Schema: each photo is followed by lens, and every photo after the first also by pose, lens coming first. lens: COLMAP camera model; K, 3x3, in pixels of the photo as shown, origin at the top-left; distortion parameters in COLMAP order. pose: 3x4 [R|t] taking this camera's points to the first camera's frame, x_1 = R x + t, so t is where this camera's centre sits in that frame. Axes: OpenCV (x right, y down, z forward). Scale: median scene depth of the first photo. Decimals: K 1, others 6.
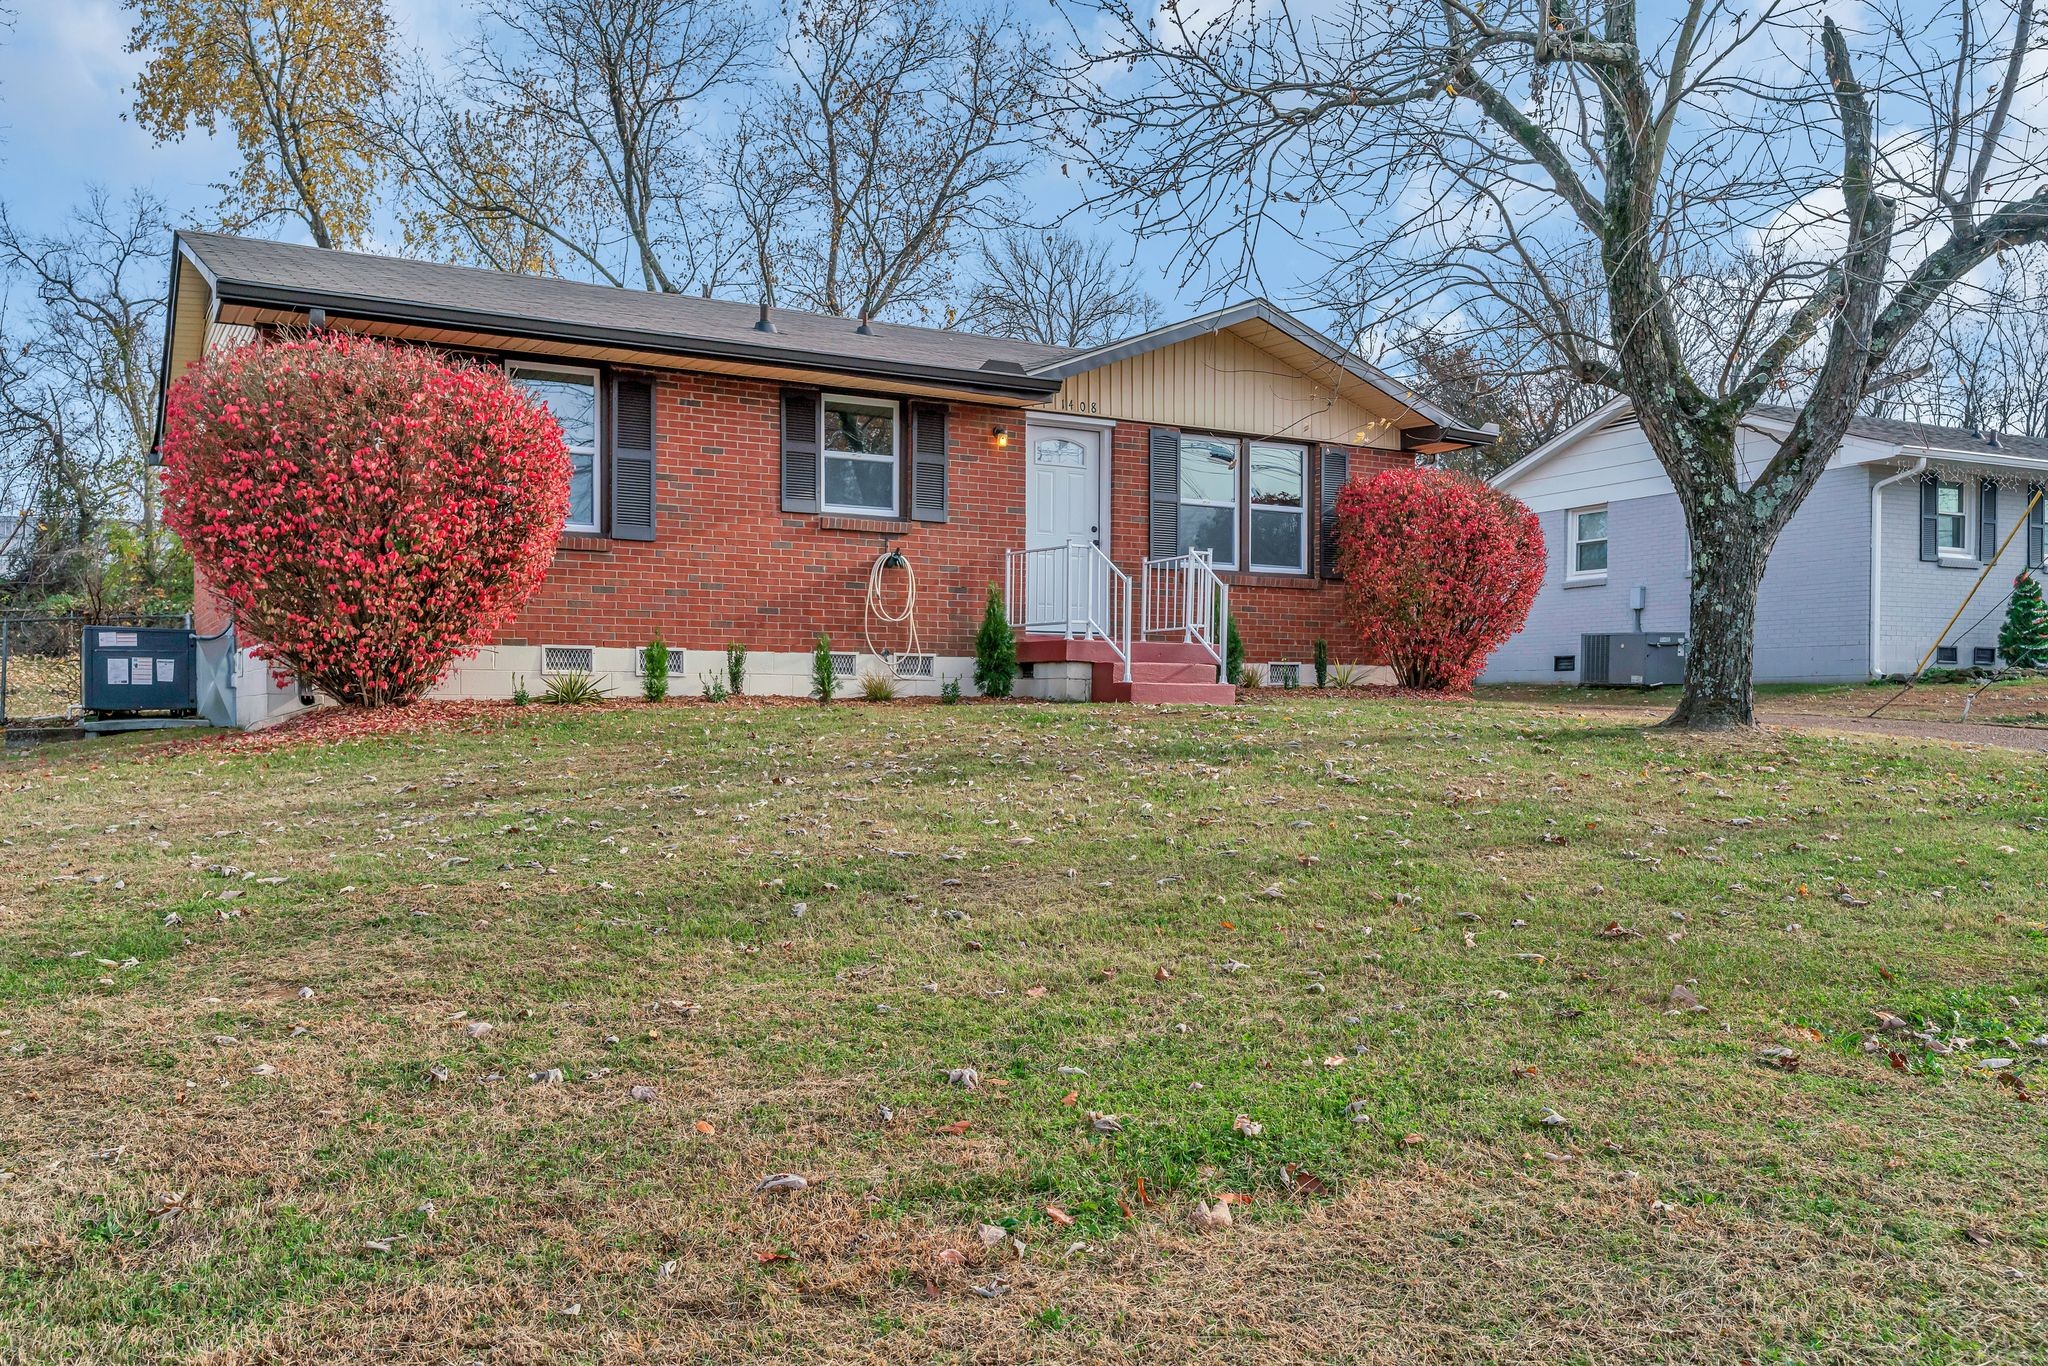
lens RADIAL K [[1003.0, 0, 1039.0], [0, 1003.0, 682.5], [0, 0, 1]] dist [0.002347, -0.000197]
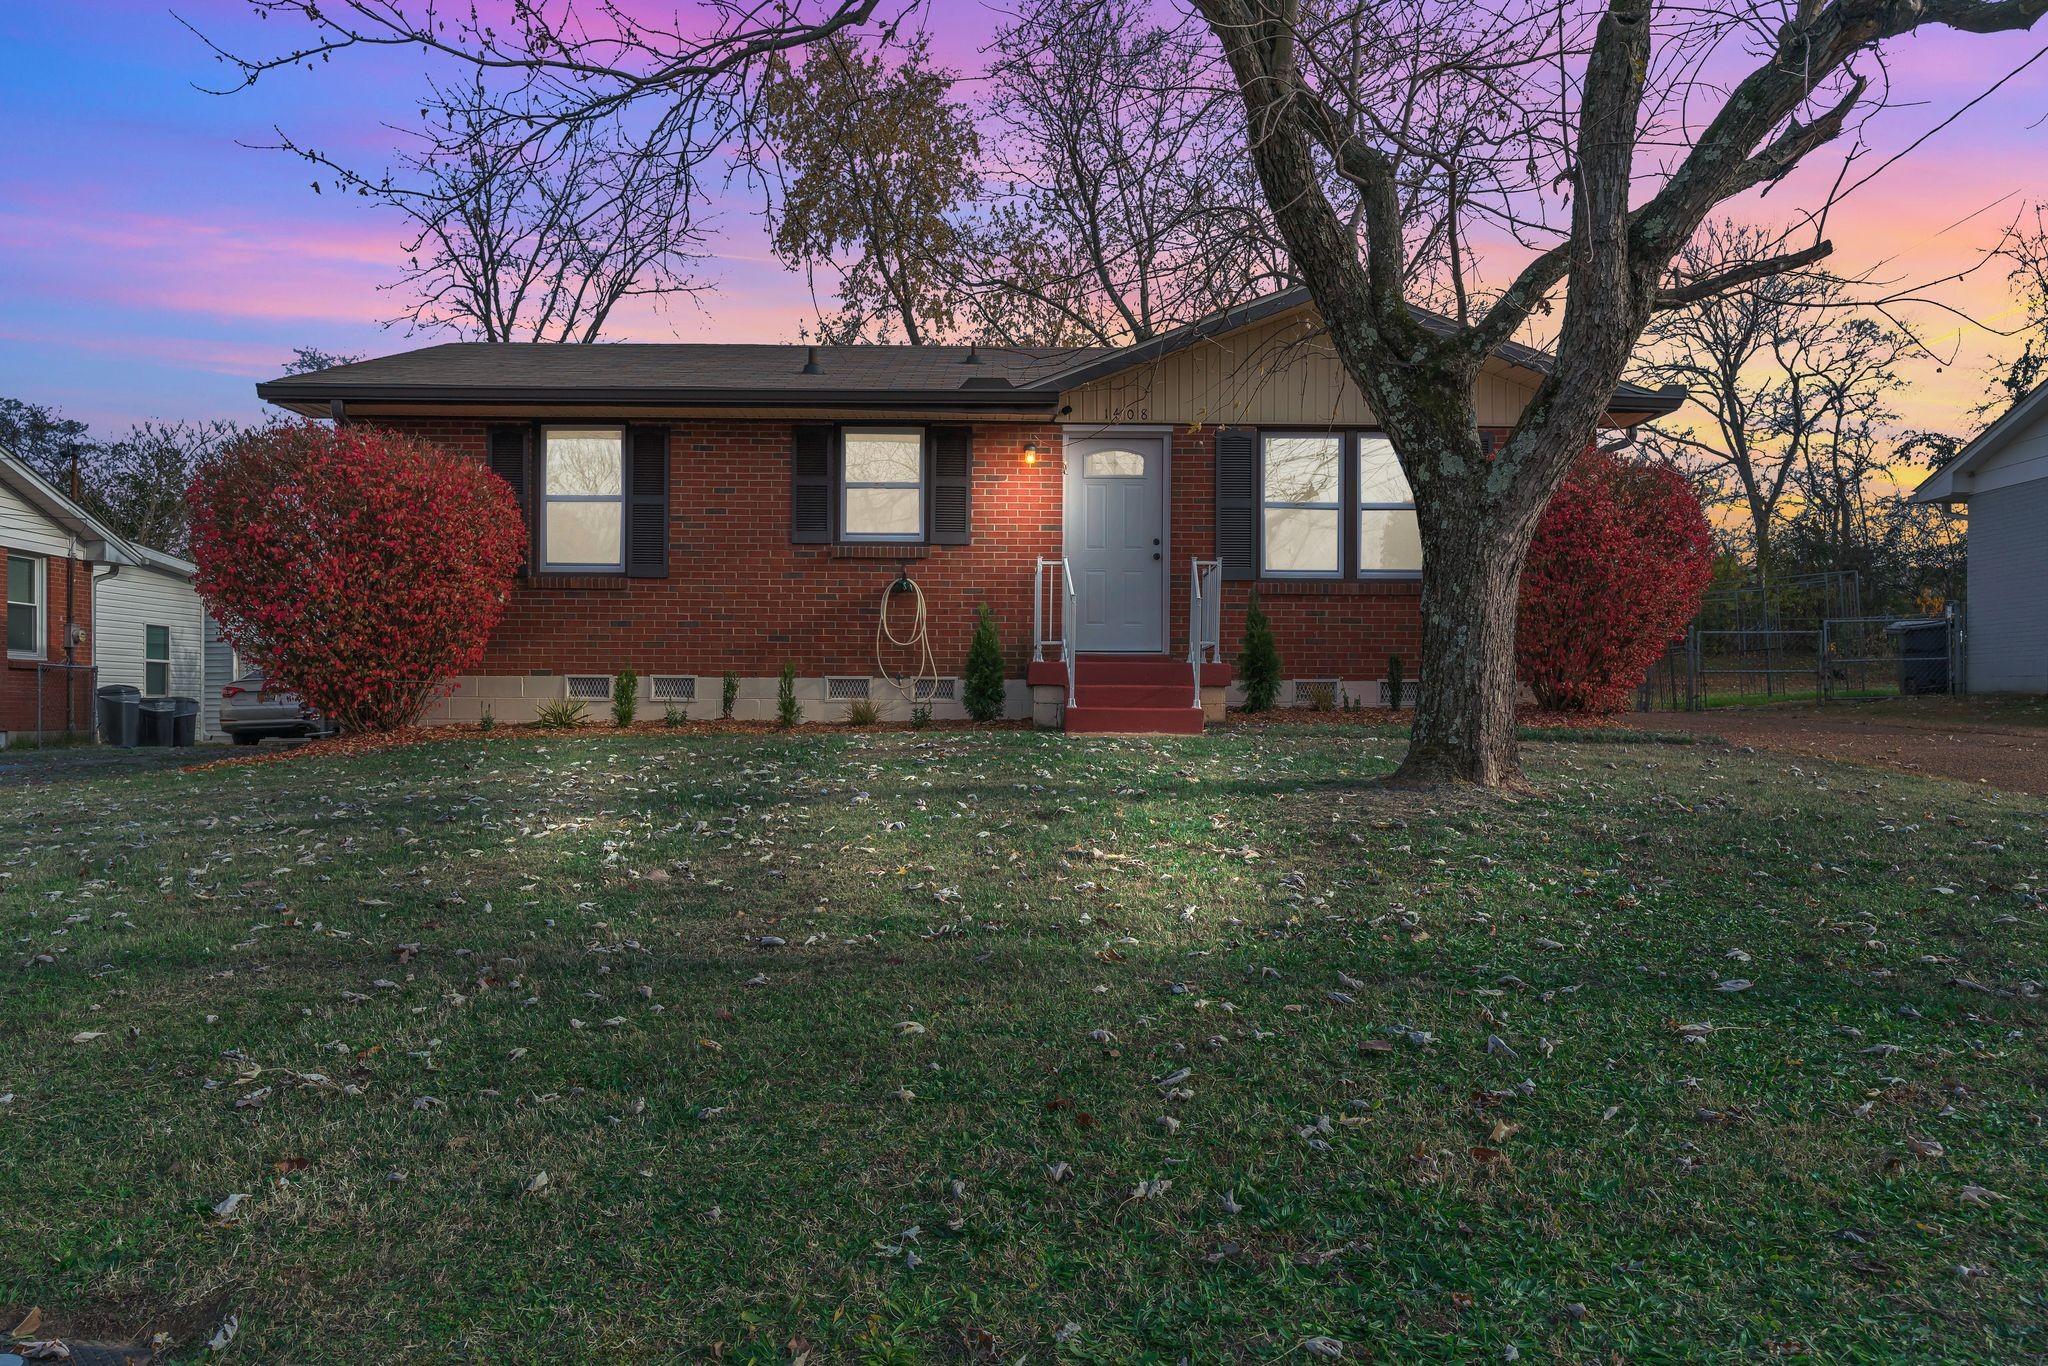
lens RADIAL K [[981.0, 0, 1024.0], [0, 981.0, 683.0], [0, 0, 1]] dist [0.002264, 0.000122]
pose [[0.946122, -0.007949, -0.323713, 0.371030], [0.003545, 0.999893, -0.014194, -0.011331], [0.323791, 0.012282, 0.946049, 0.134904]]
